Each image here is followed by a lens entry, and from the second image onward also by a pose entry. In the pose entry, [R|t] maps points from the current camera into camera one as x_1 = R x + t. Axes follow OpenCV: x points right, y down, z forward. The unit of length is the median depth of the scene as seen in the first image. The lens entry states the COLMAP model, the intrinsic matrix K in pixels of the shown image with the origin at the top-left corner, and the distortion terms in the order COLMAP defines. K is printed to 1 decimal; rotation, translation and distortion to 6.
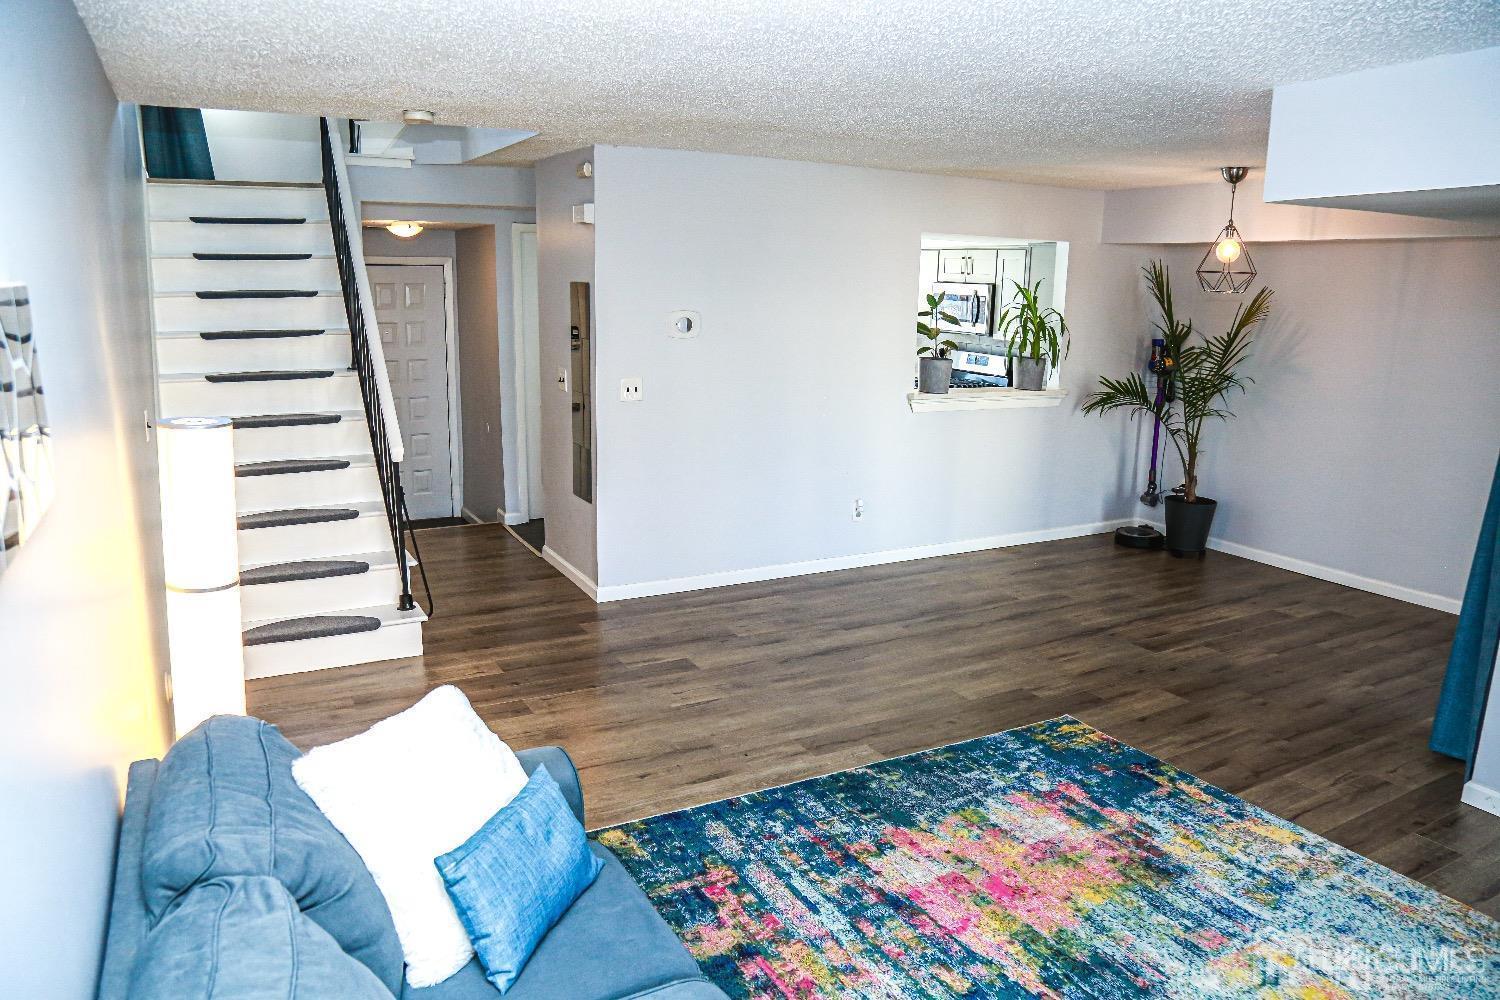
lens RADIAL K [[1037.8, 0, 750.0], [0, 1037.8, 500.0], [0, 0, 1]] dist [-0.128884, 0.084719]
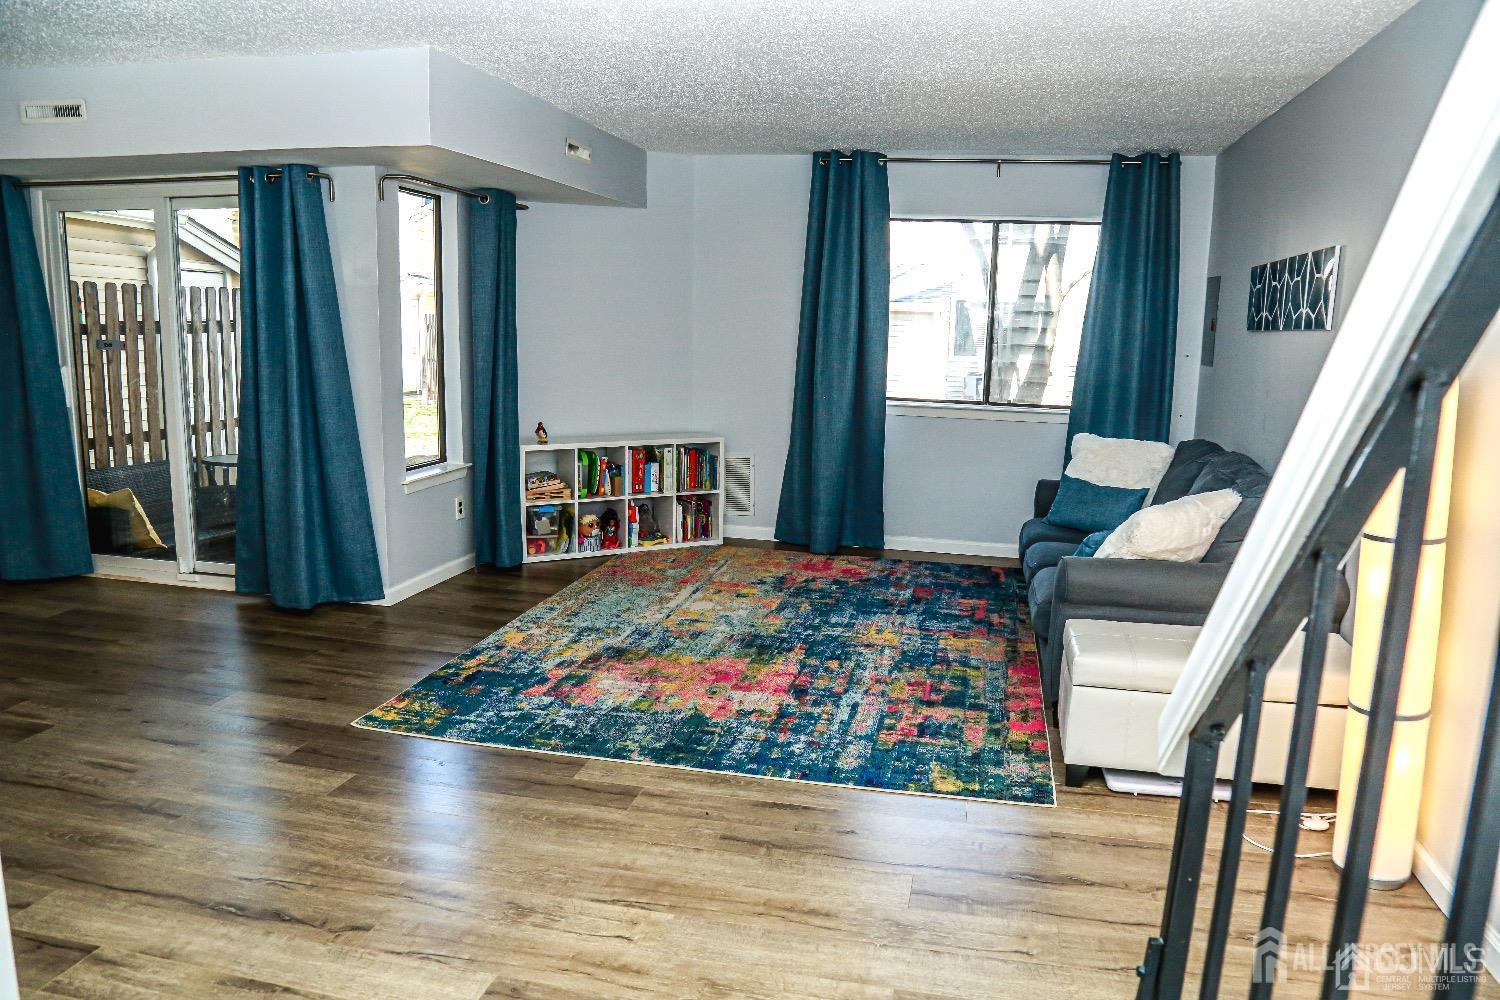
lens RADIAL K [[1037.8, 0, 750.0], [0, 1037.8, 500.0], [0, 0, 1]] dist [-0.128884, 0.084719]
pose [[-0.749654, -0.143301, 0.646130, -0.553780], [0.103954, 0.938664, 0.328790, -0.249387], [-0.653615, 0.313647, -0.688777, 1.624942]]
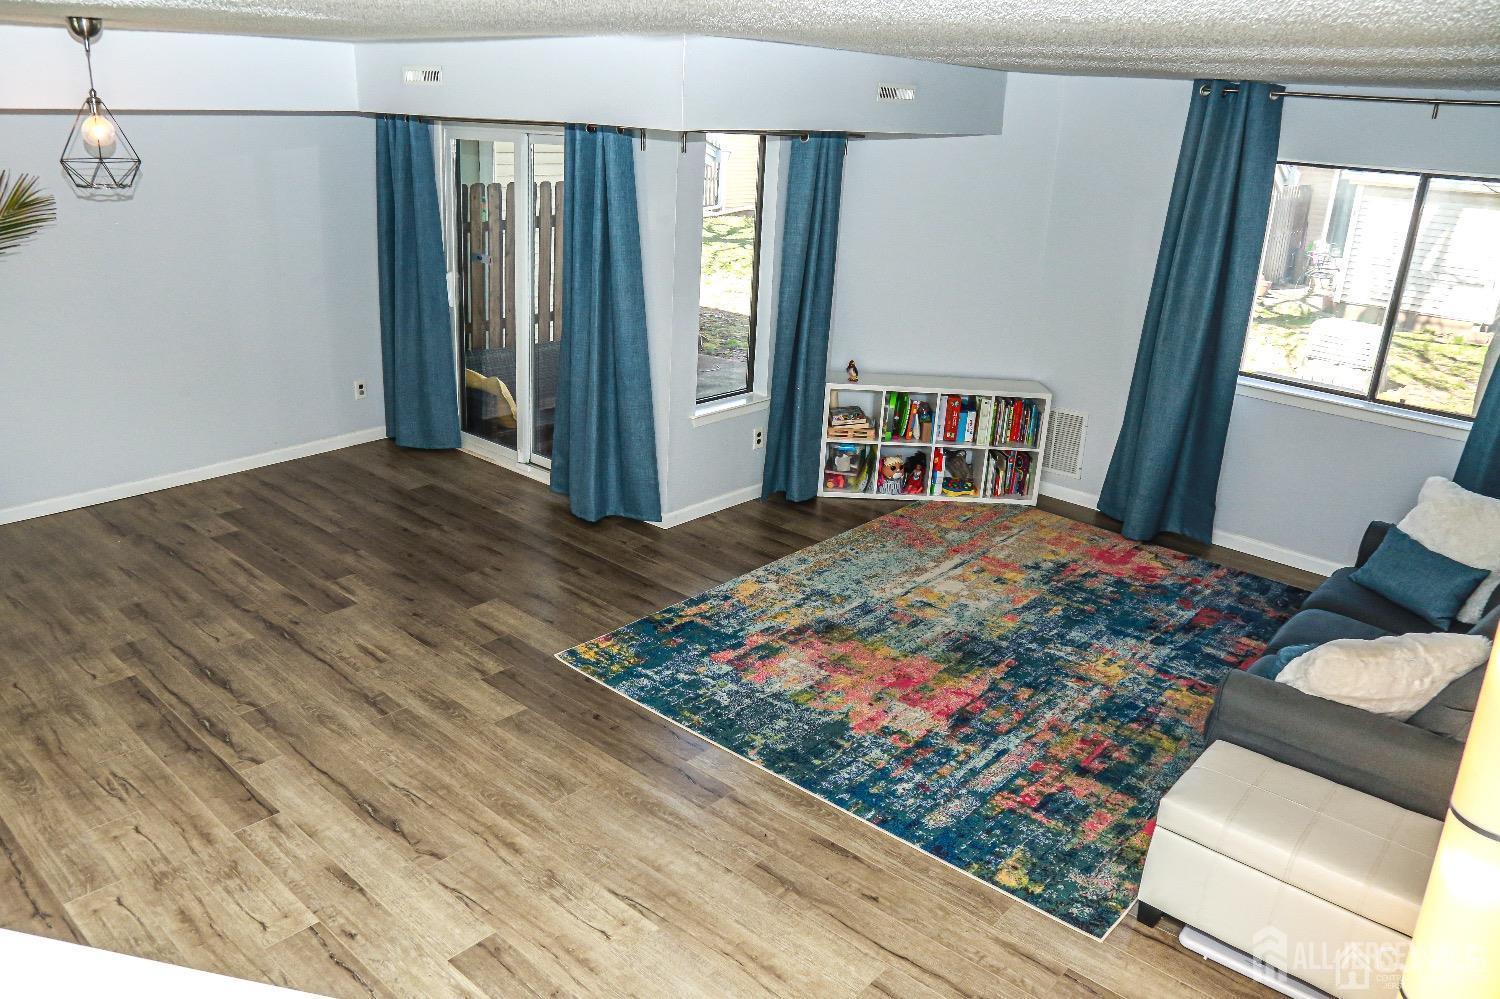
lens RADIAL K [[1096.9, 0, 716.6], [0, 1096.9, 494.8], [0, 0, 1]] dist [-0.127909, 0.057293]
pose [[-0.325501, -0.344821, 0.880425, -0.756392], [0.148735, 0.900868, 0.407817, -0.412086], [-0.933770, 0.263695, -0.241946, 1.333661]]
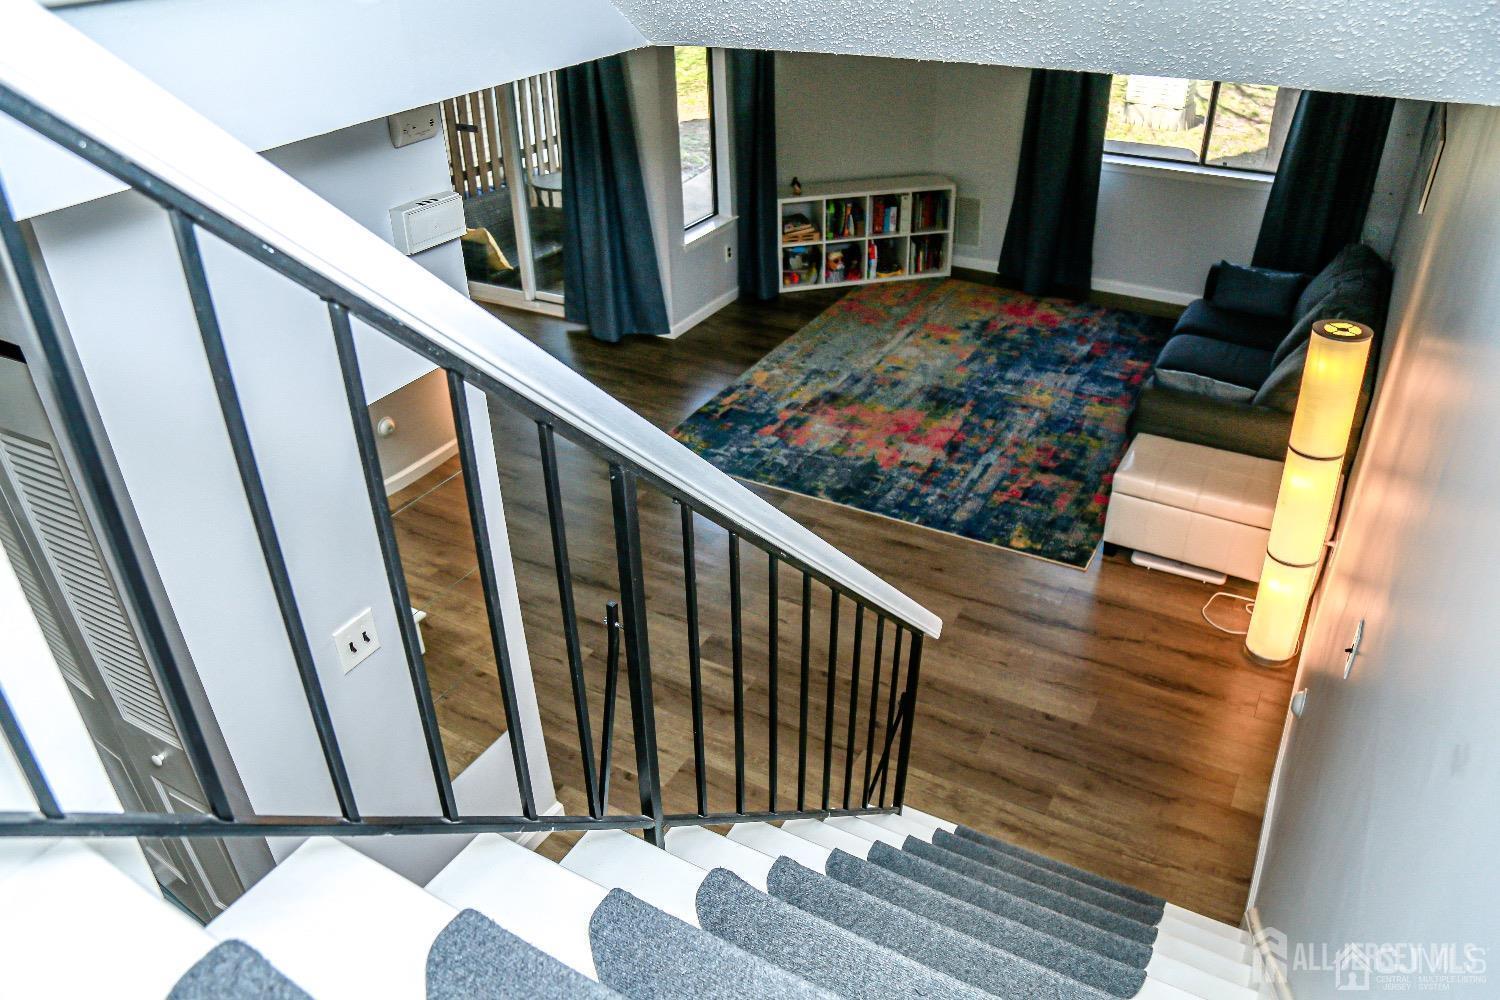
lens RADIAL K [[1096.9, 0, 716.6], [0, 1096.9, 495.3], [0, 0, 1]] dist [-0.127909, 0.057293]
pose [[-0.506313, -0.446492, 0.737762, -0.967938], [0.205658, 0.768320, 0.606126, -0.701117], [-0.837468, 0.458616, -0.297186, 1.697234]]
